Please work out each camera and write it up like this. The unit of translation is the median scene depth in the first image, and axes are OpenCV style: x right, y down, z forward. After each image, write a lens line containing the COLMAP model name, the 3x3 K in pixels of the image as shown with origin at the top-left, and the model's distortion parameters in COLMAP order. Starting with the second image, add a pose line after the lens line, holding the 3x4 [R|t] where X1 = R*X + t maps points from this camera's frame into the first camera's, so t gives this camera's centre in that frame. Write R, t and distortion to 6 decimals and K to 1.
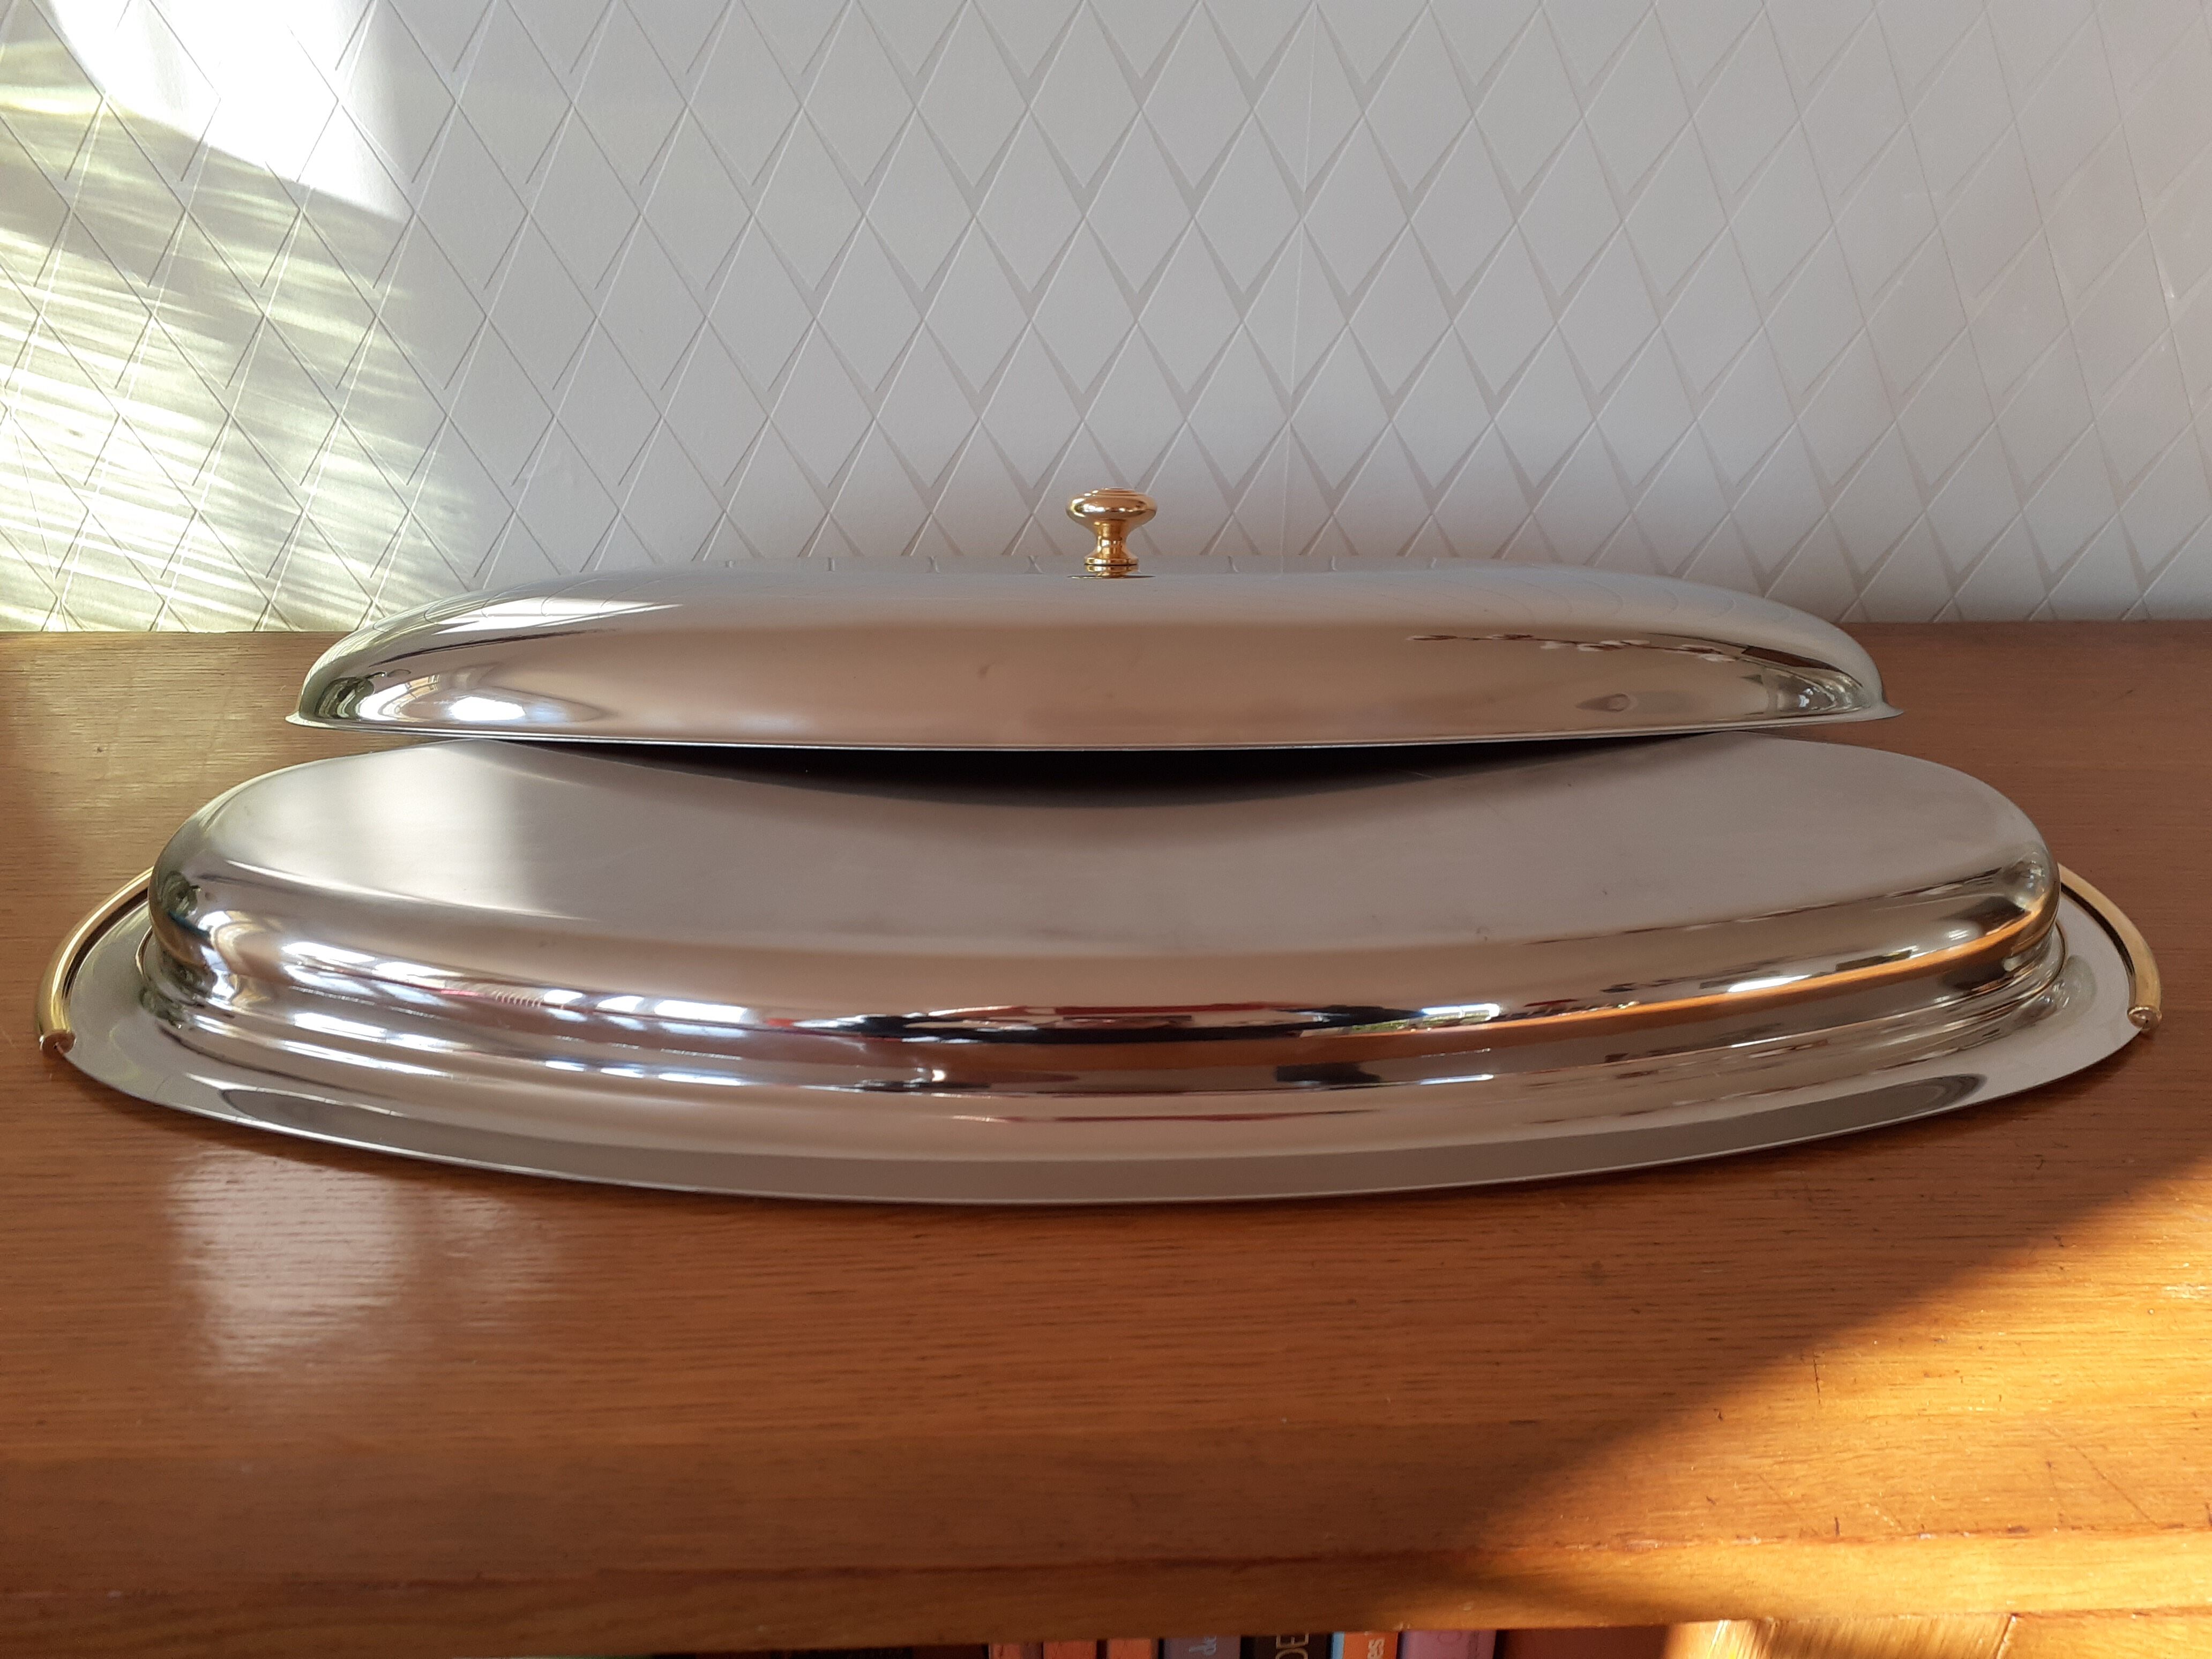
lens RADIAL K [[1761.9, 0, 1112.9], [0, 1761.9, 832.0], [0, 0, 1]] dist [0.016681, -0.032504]
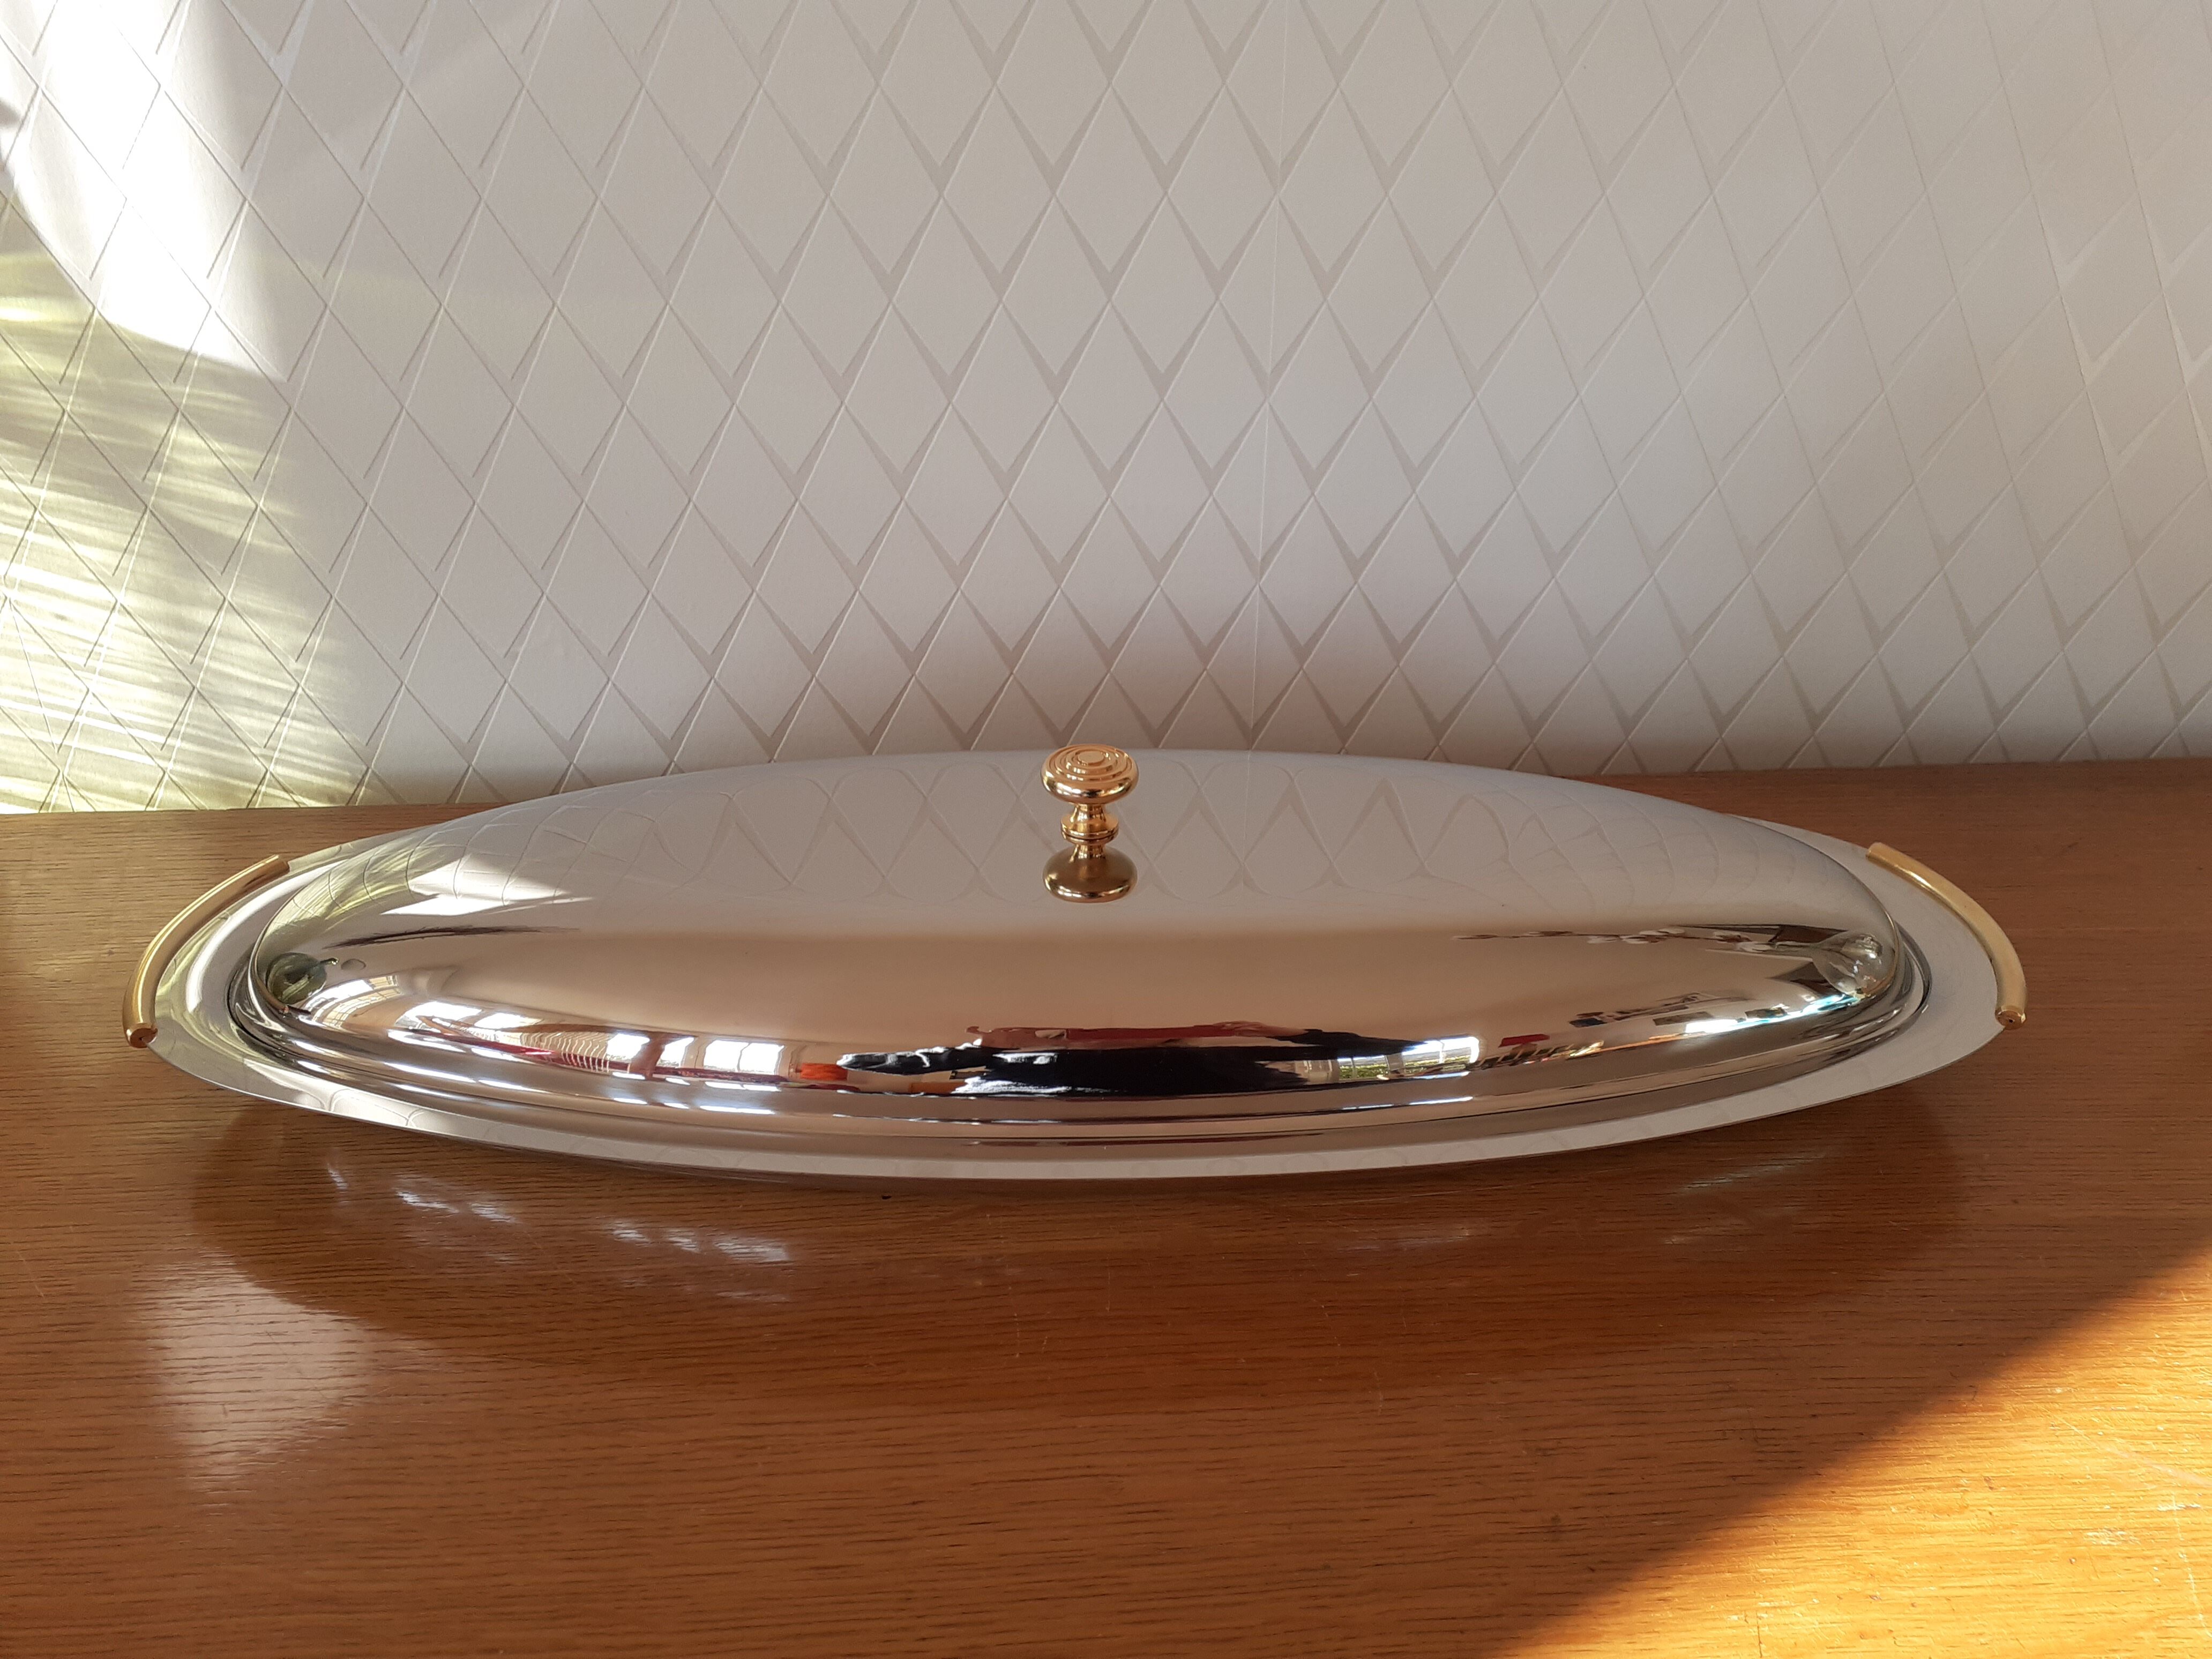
lens RADIAL K [[1761.9, 0, 1109.3], [0, 1761.9, 841.1], [0, 0, 1]] dist [0.016681, -0.032504]
pose [[0.999838, -0.015802, 0.008577, 0.001585], [0.015682, 0.999781, 0.013844, -0.104716], [-0.008794, -0.013707, 0.999867, -0.031714]]
